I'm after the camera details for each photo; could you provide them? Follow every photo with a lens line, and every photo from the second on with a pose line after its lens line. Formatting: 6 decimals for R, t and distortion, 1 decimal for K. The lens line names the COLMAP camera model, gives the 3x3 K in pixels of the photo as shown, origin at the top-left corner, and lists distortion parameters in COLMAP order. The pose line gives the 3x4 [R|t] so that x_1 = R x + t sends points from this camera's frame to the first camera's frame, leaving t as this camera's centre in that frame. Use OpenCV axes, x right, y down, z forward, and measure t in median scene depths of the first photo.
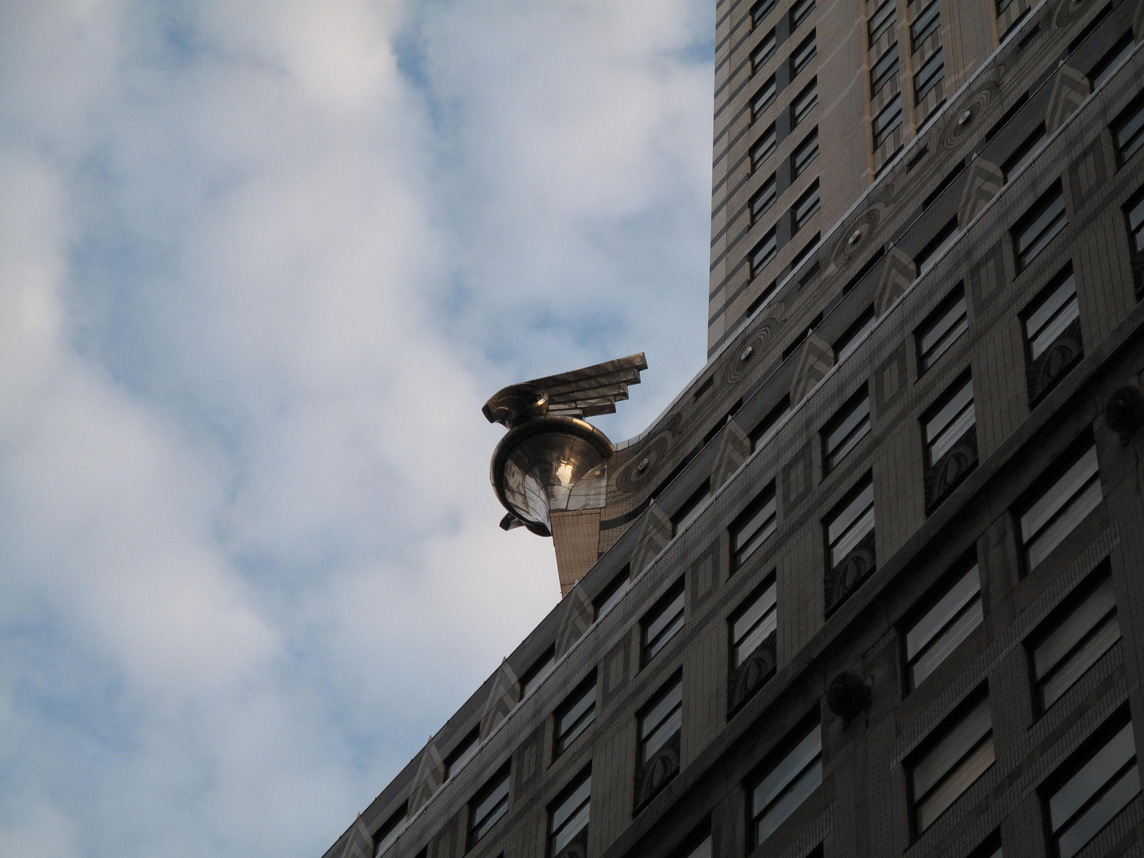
lens RADIAL K [[4548.5, 0, 572.0], [0, 4548.5, 429.0], [0, 0, 1]] dist [0.014855, 1.721582]
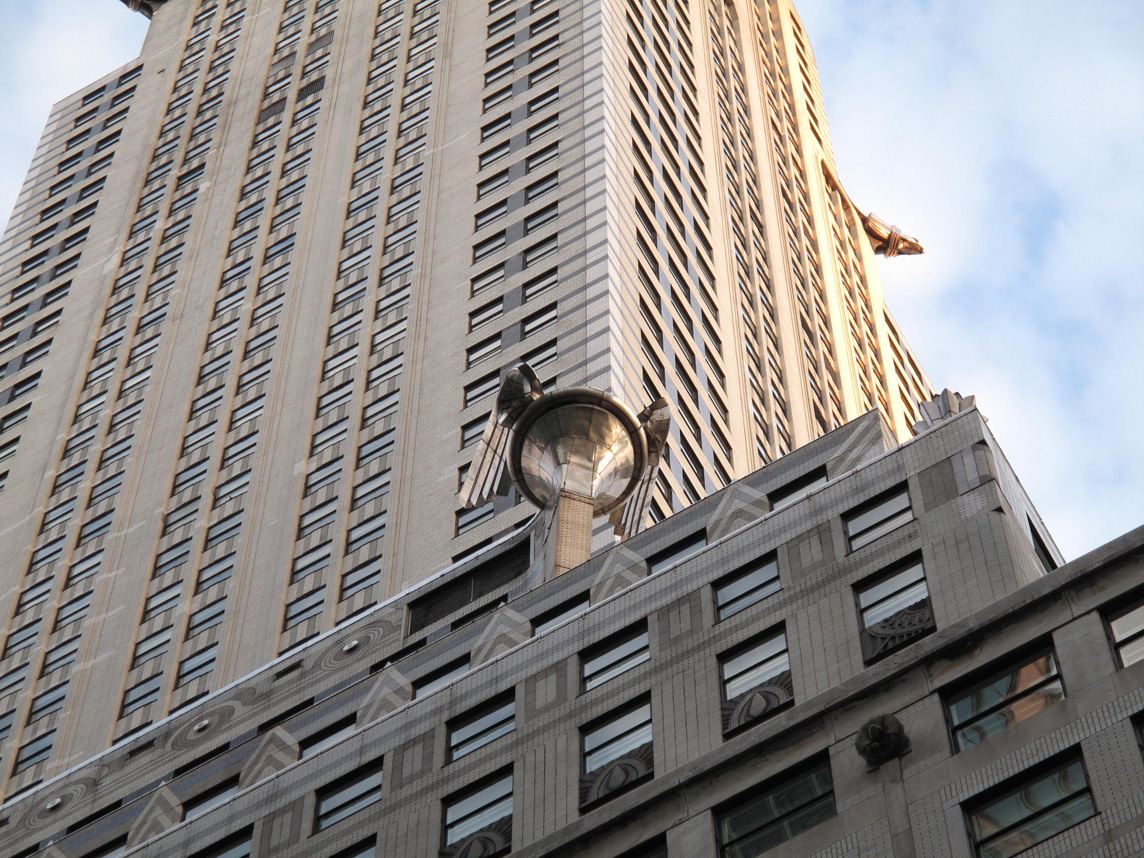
lens RADIAL K [[4548.5, 0, 572.0], [0, 4548.5, 429.0], [0, 0, 1]] dist [0.014855, 1.721582]
pose [[0.925909, 0.341785, 0.160856, -0.082843], [-0.313438, 0.932809, -0.177832, 0.090637], [-0.210828, 0.114238, 0.970825, 0.054839]]
